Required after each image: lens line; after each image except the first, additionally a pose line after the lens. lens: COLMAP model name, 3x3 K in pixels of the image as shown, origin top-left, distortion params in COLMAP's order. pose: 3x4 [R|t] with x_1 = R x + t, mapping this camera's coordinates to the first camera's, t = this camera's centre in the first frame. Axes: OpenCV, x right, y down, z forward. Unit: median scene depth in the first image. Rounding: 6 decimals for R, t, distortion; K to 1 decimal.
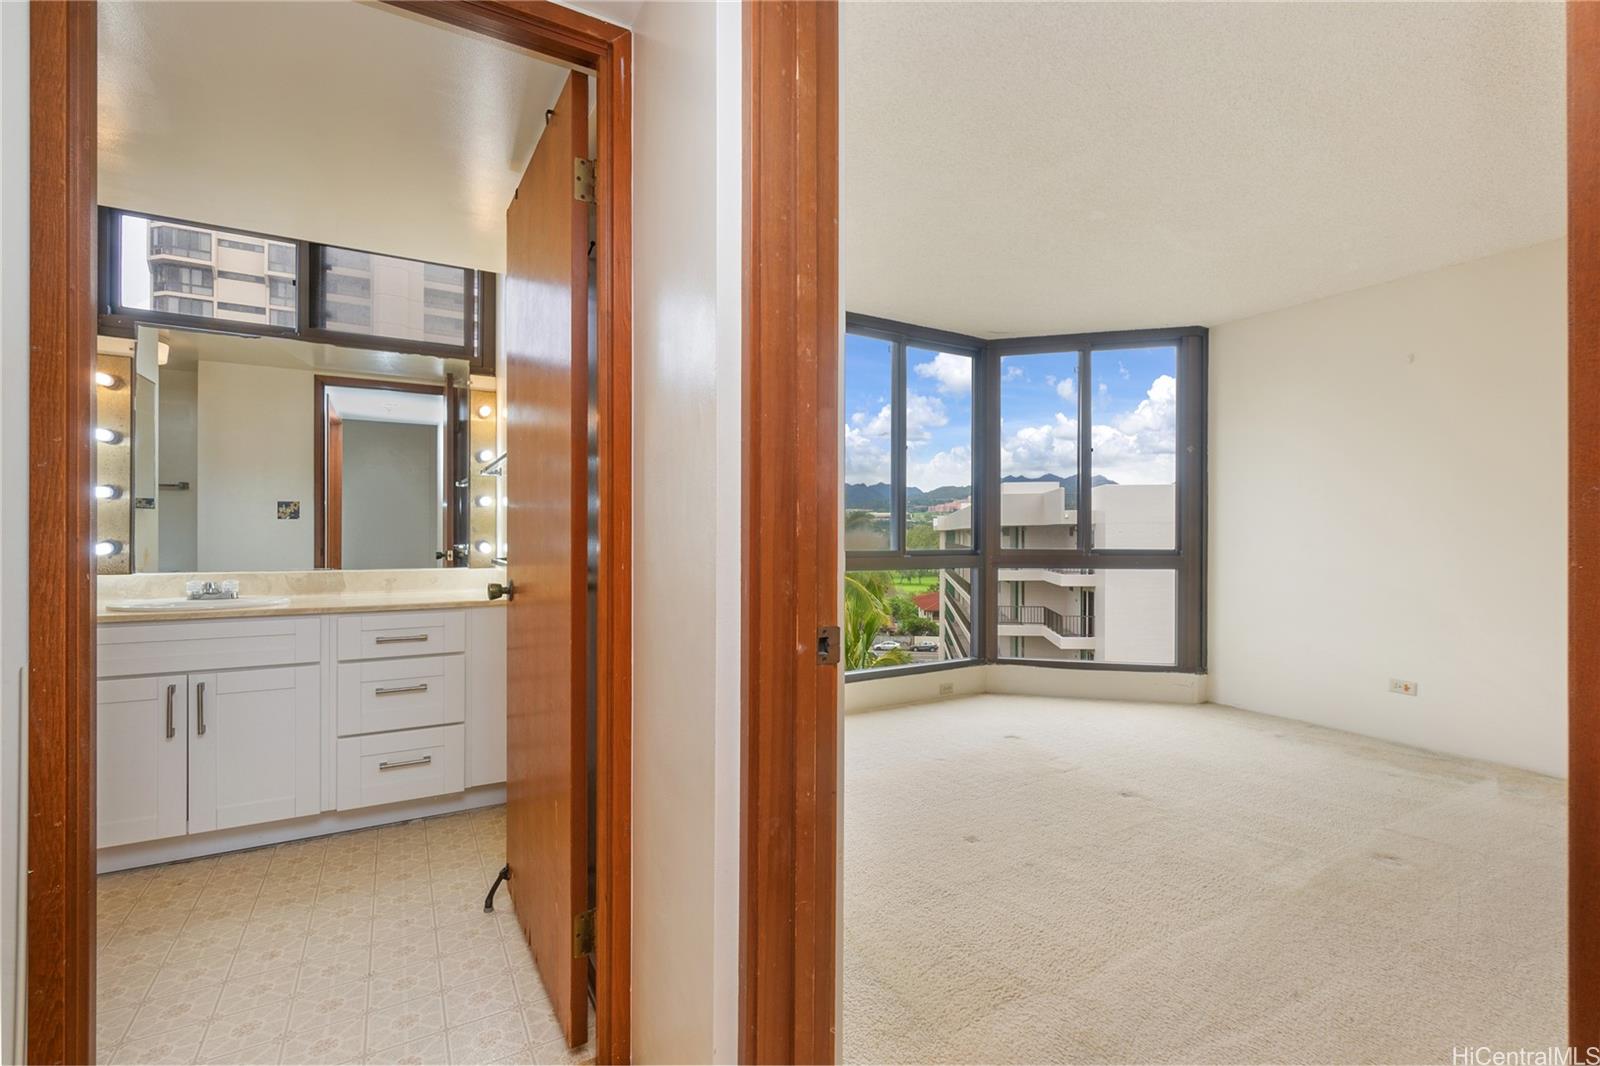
lens RADIAL K [[722.7, 0, 800.0], [0, 722.7, 533.0], [0, 0, 1]] dist [-0.000542, -0.000137]
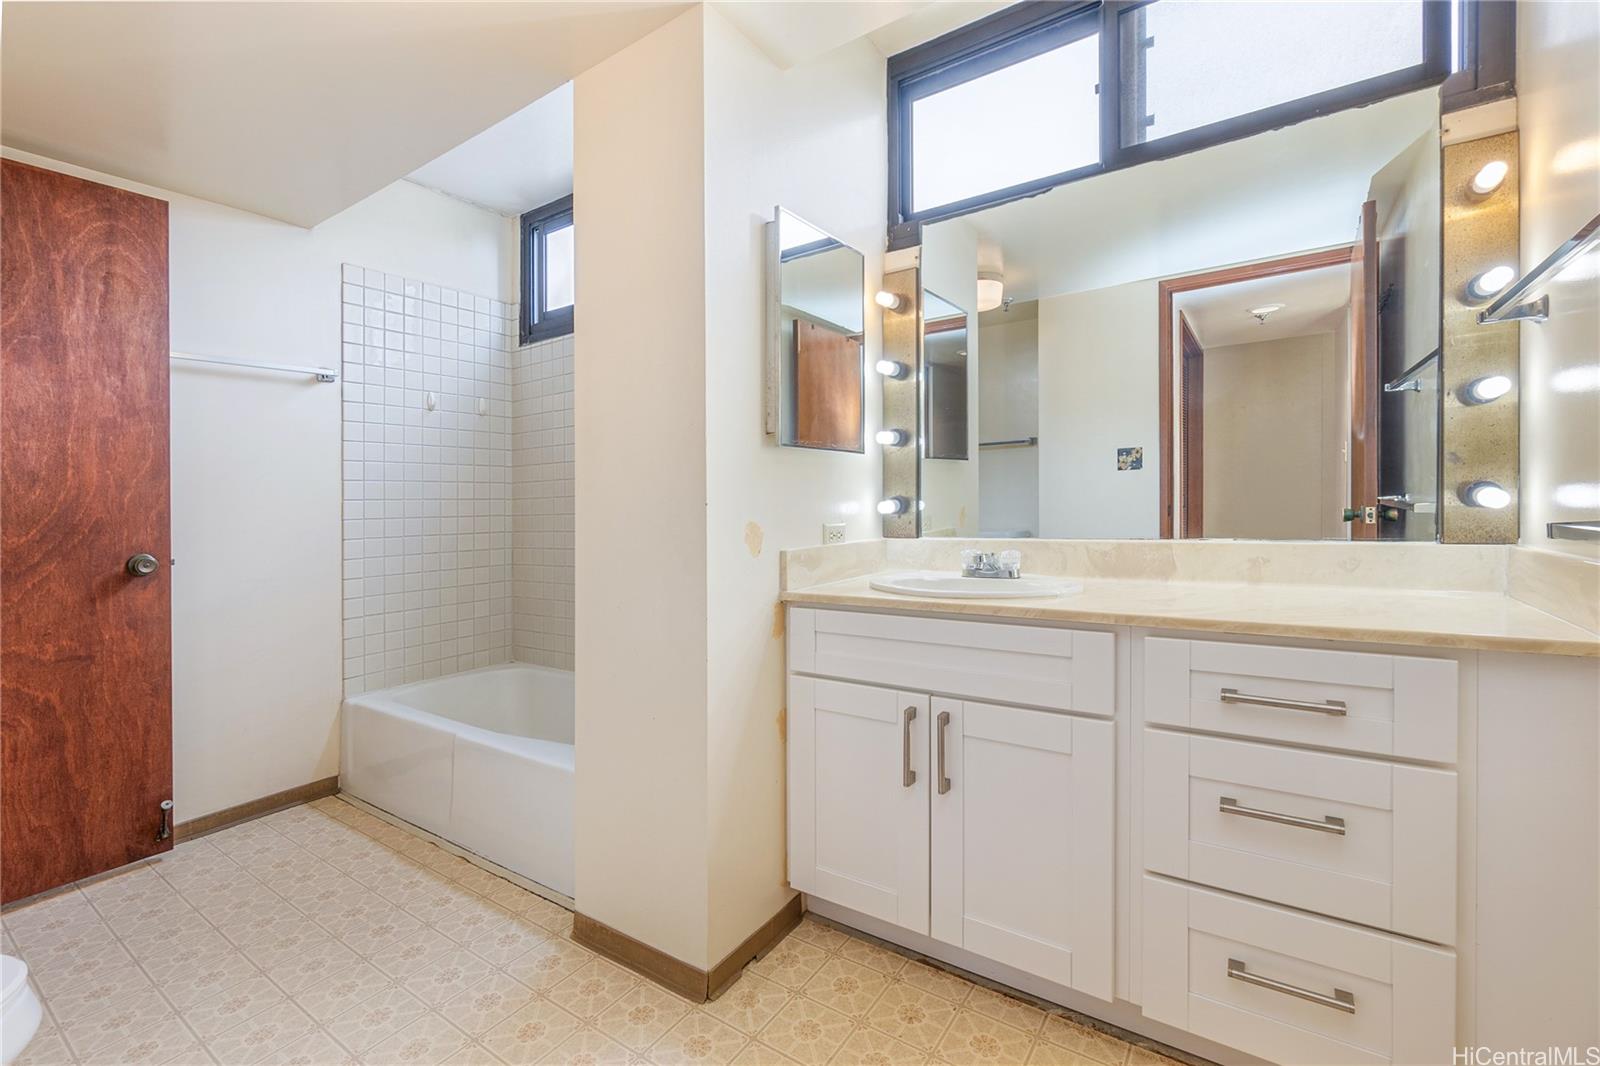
lens RADIAL K [[689.7, 0, 803.0], [0, 689.7, 515.7], [0, 0, 1]] dist [0.016717, -0.000106]
pose [[0.437584, -0.000930, -0.899177, -0.273636], [0.024756, 0.999633, 0.011014, 0.019183], [0.898837, -0.027080, 0.437446, 0.512584]]
